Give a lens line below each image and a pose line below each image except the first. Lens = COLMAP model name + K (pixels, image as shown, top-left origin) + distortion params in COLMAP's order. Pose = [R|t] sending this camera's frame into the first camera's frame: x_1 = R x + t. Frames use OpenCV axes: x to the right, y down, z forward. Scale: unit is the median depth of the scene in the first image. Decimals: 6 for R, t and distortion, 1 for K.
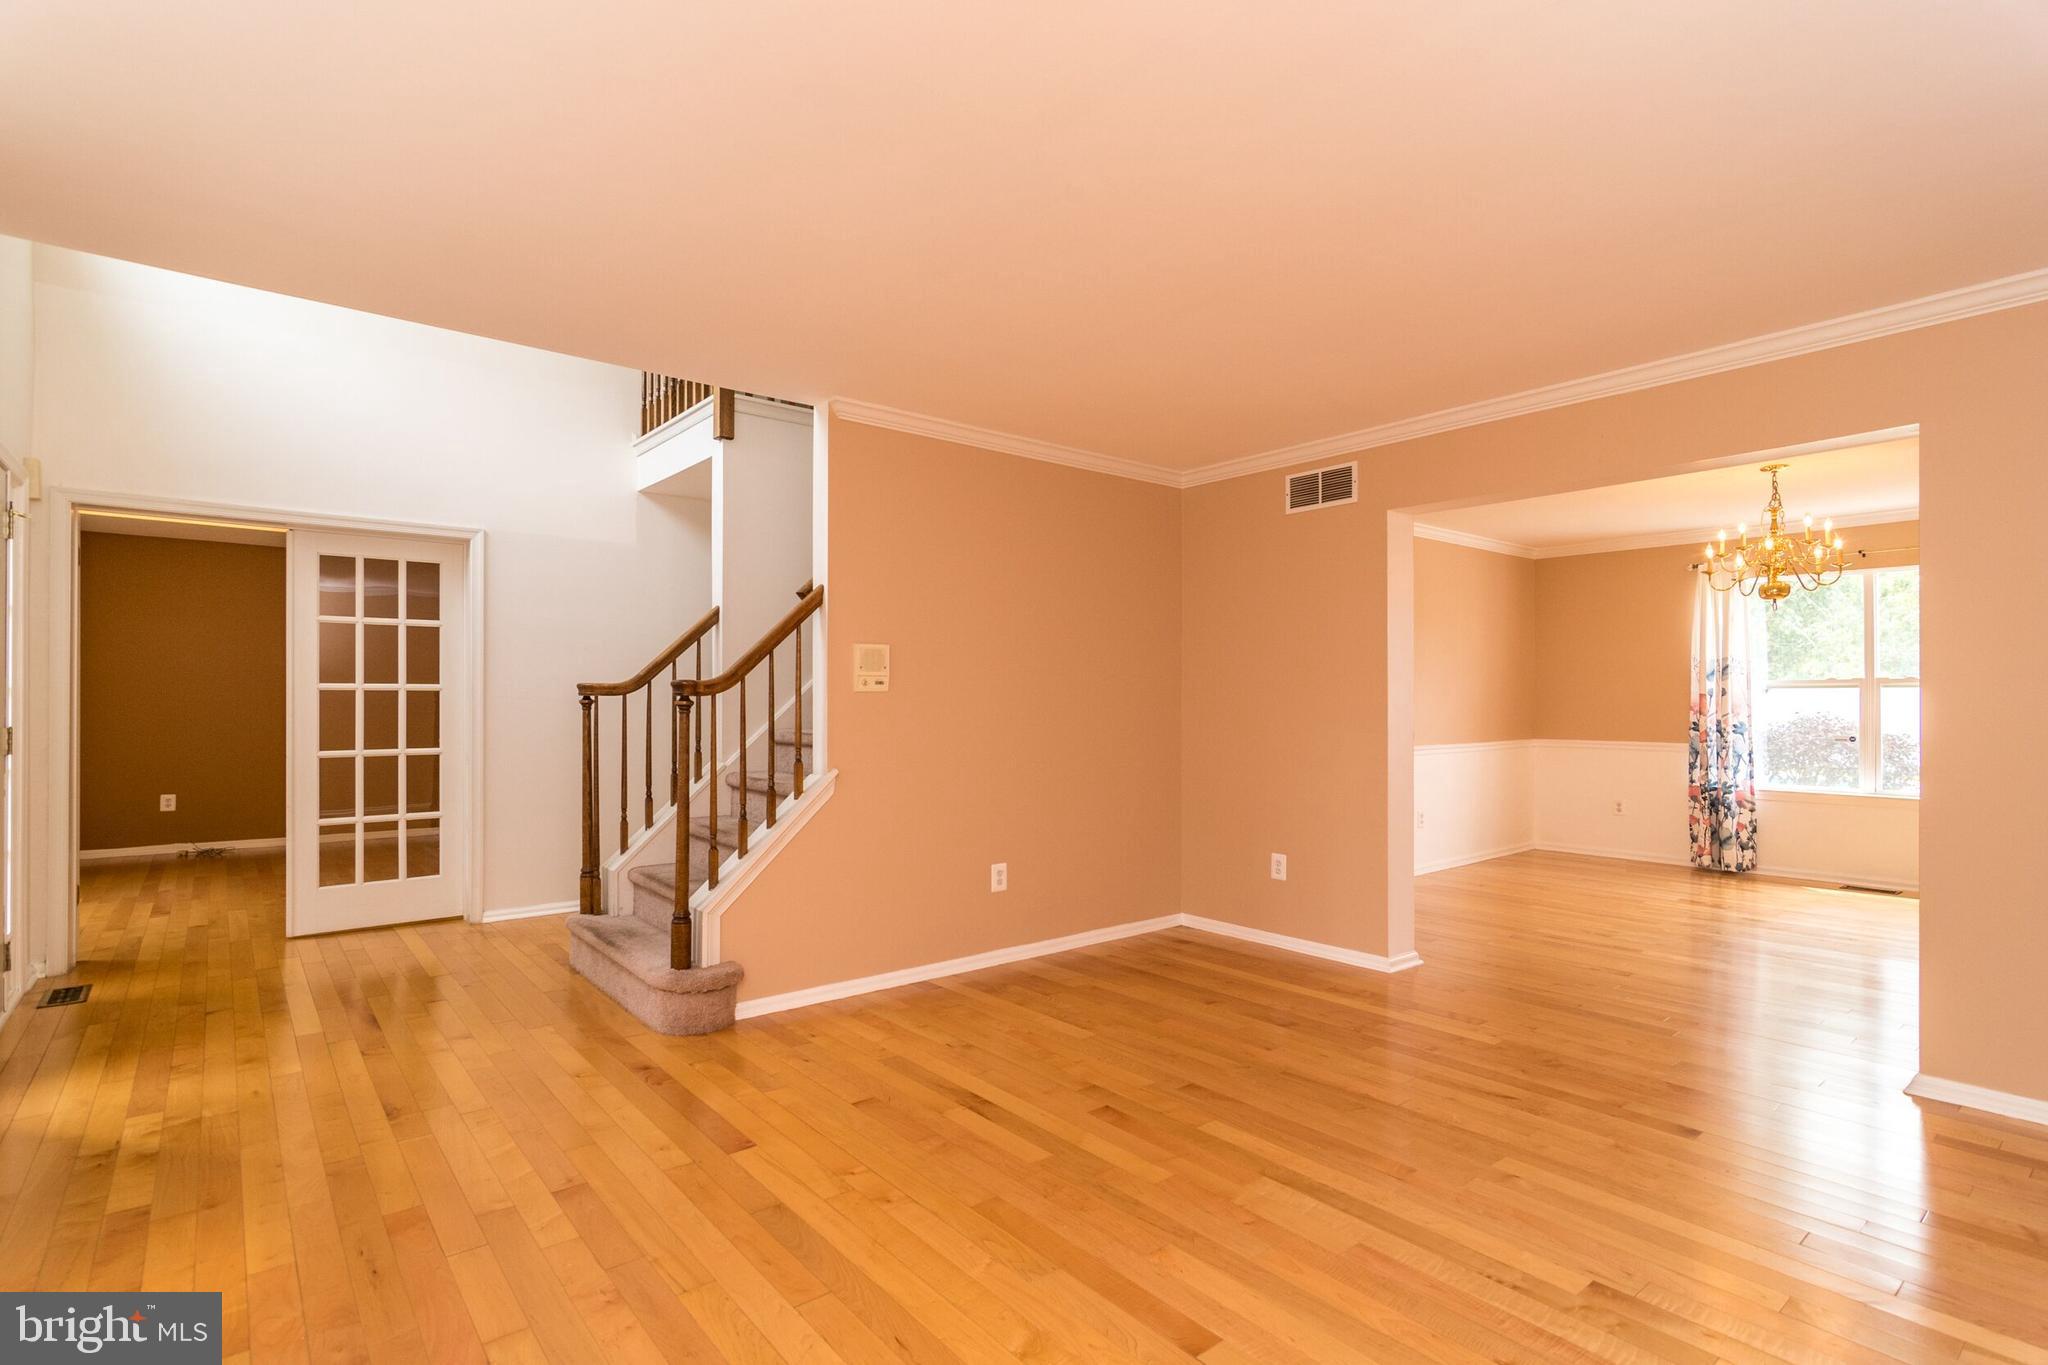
lens RADIAL K [[989.3, 0, 1030.1], [0, 989.3, 706.0], [0, 0, 1]] dist [-0.005164, 0.000638]
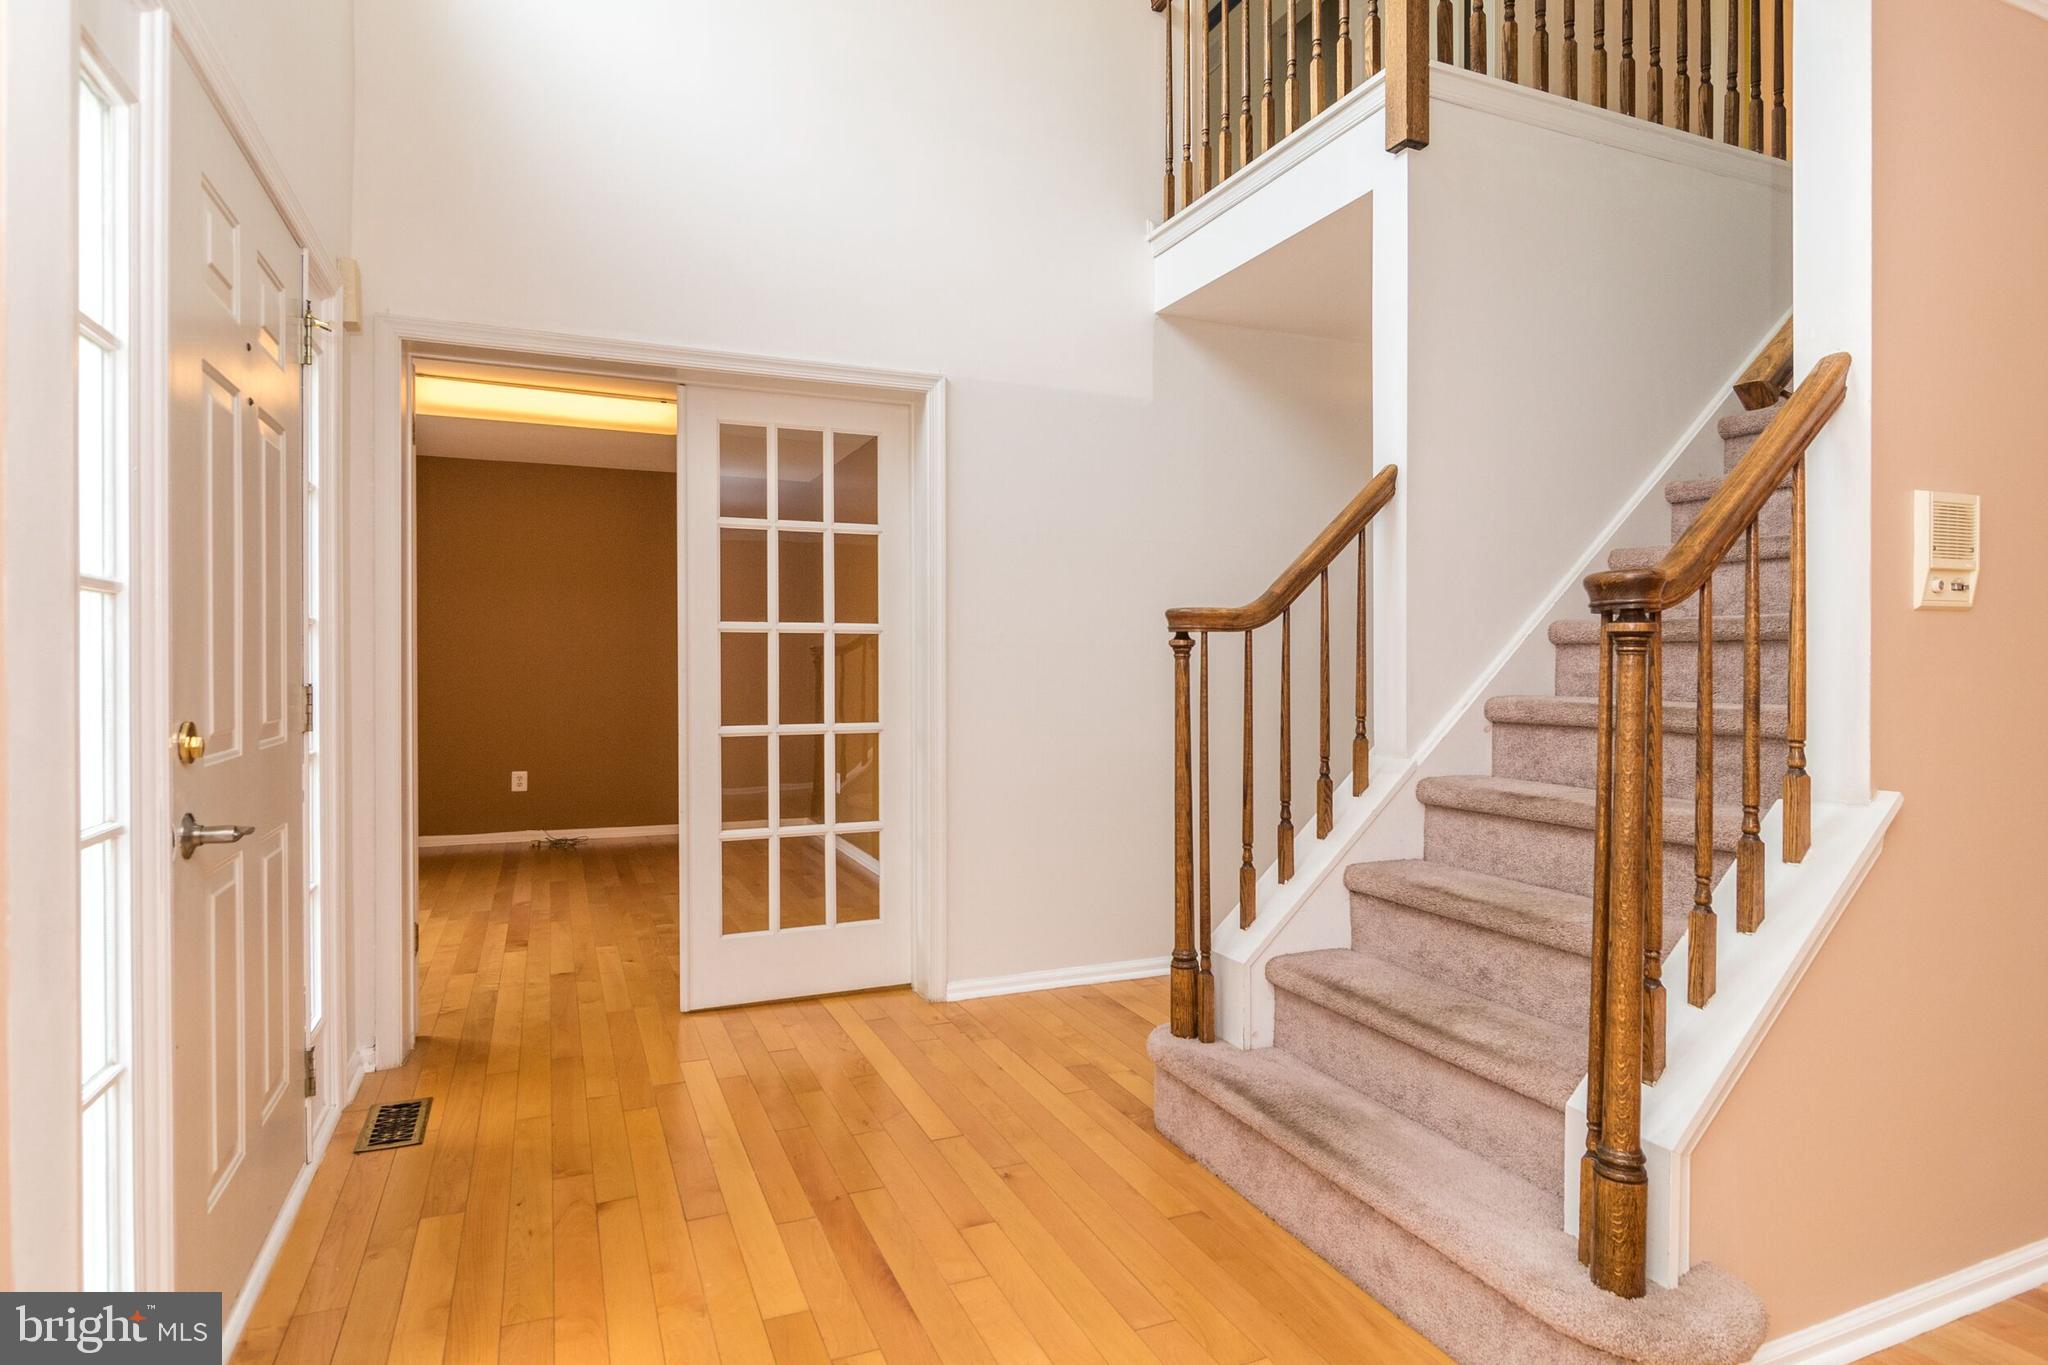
lens RADIAL K [[1097.8, 0, 1038.0], [0, 1097.8, 685.3], [0, 0, 1]] dist [-0.016037, 0.001087]
pose [[0.963710, 0.002562, -0.266938, -0.359463], [0.000684, 0.999927, 0.012065, 0.011052], [0.266949, -0.011810, 0.963638, 0.396682]]
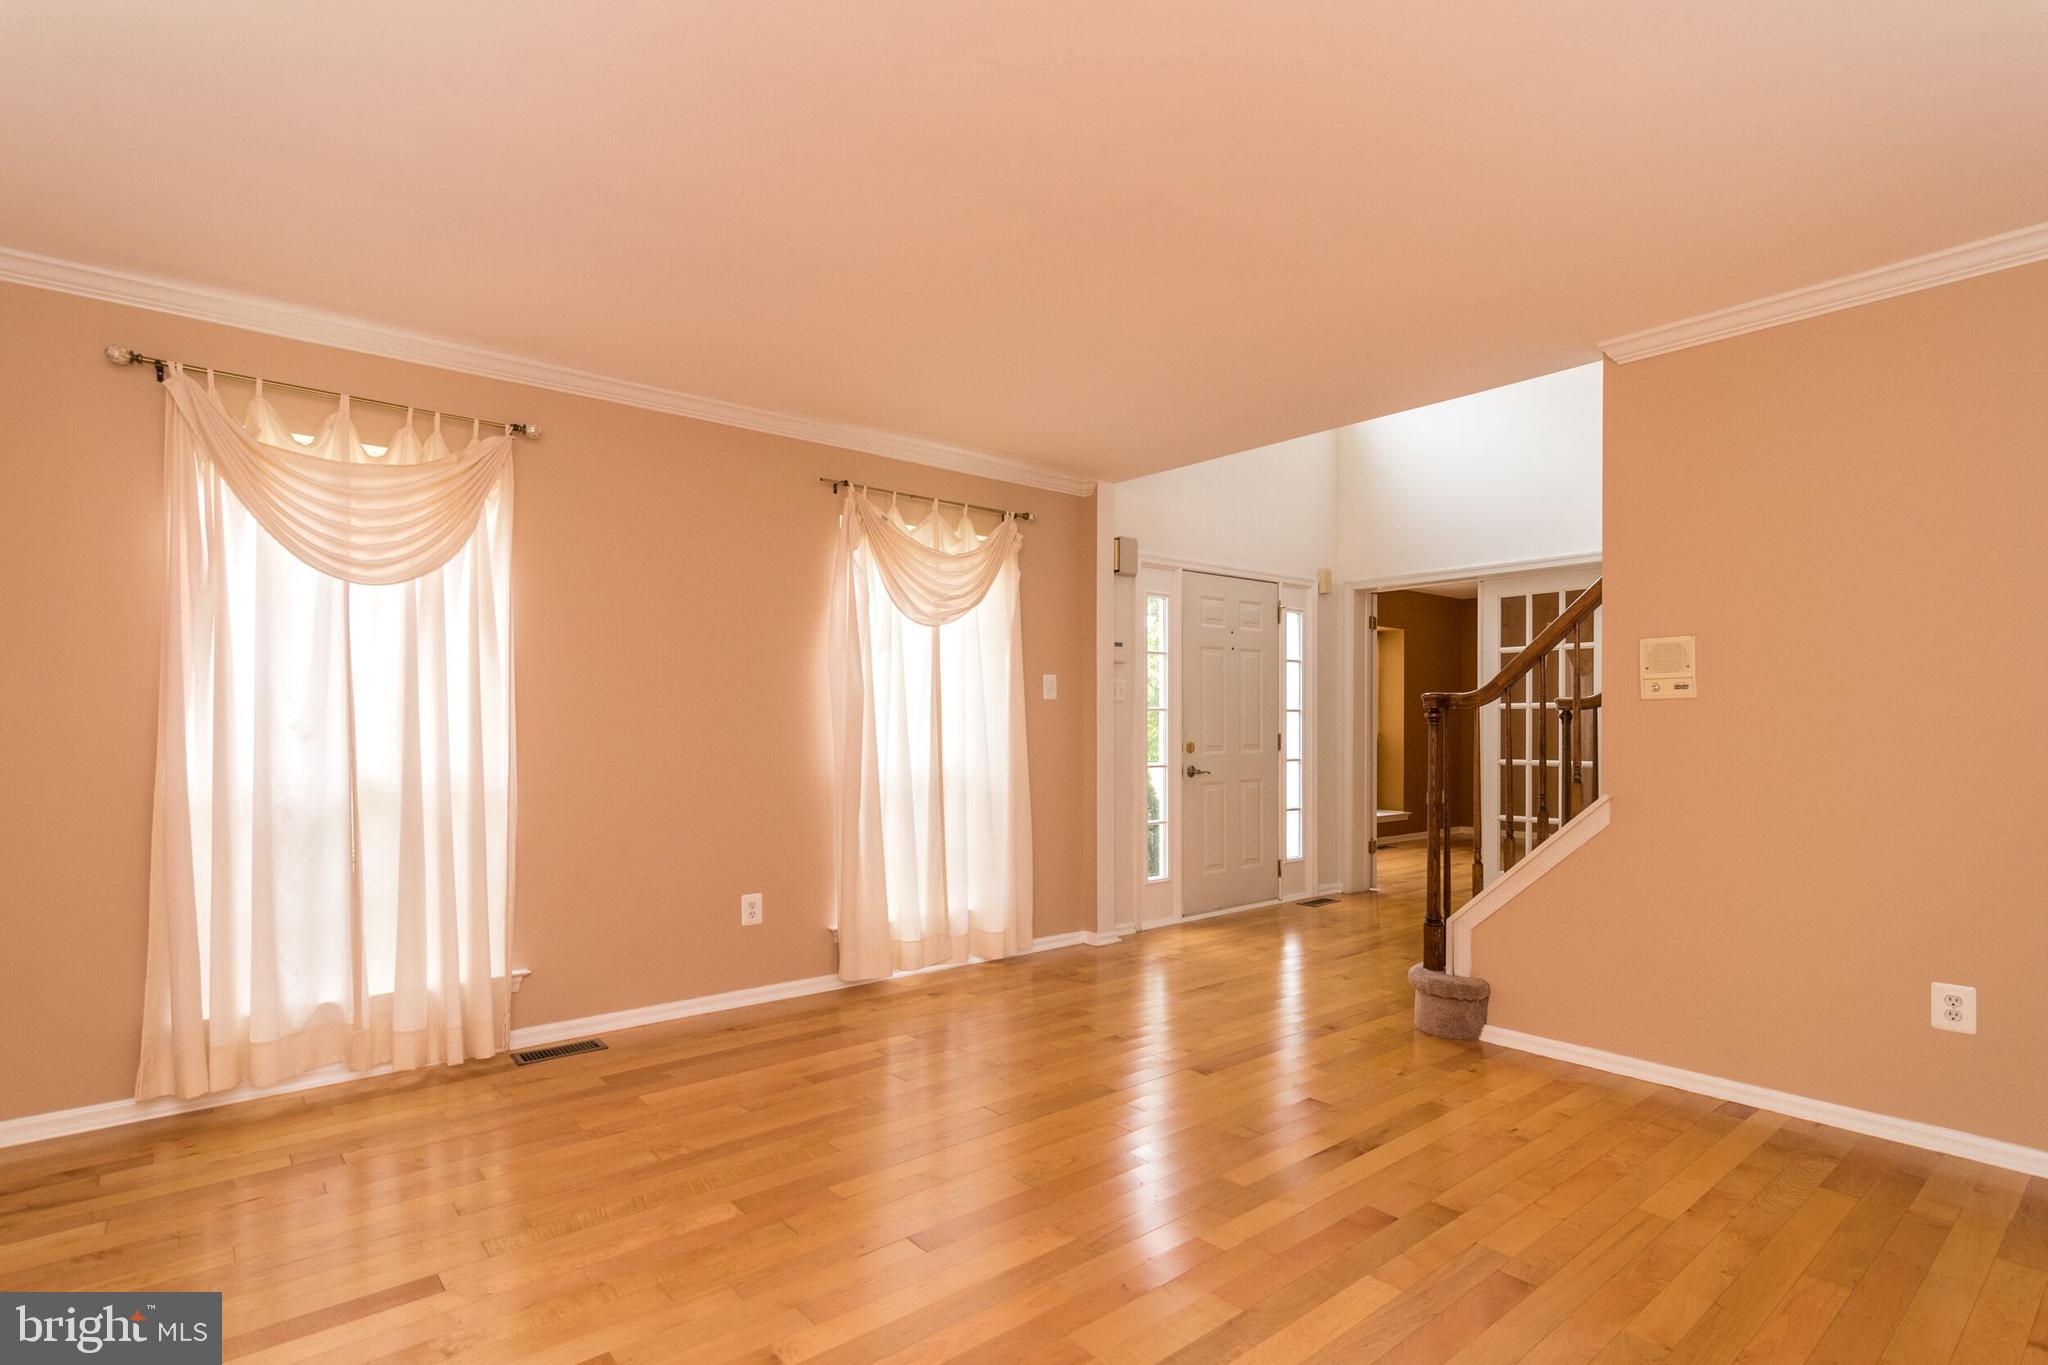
lens RADIAL K [[989.3, 0, 1030.1], [0, 989.3, 706.0], [0, 0, 1]] dist [-0.005164, 0.000638]
pose [[0.028749, -0.018464, -0.999416, 0.528183], [-0.007052, 0.999801, -0.018674, 0.008214], [0.999562, 0.007585, 0.028613, 0.417982]]
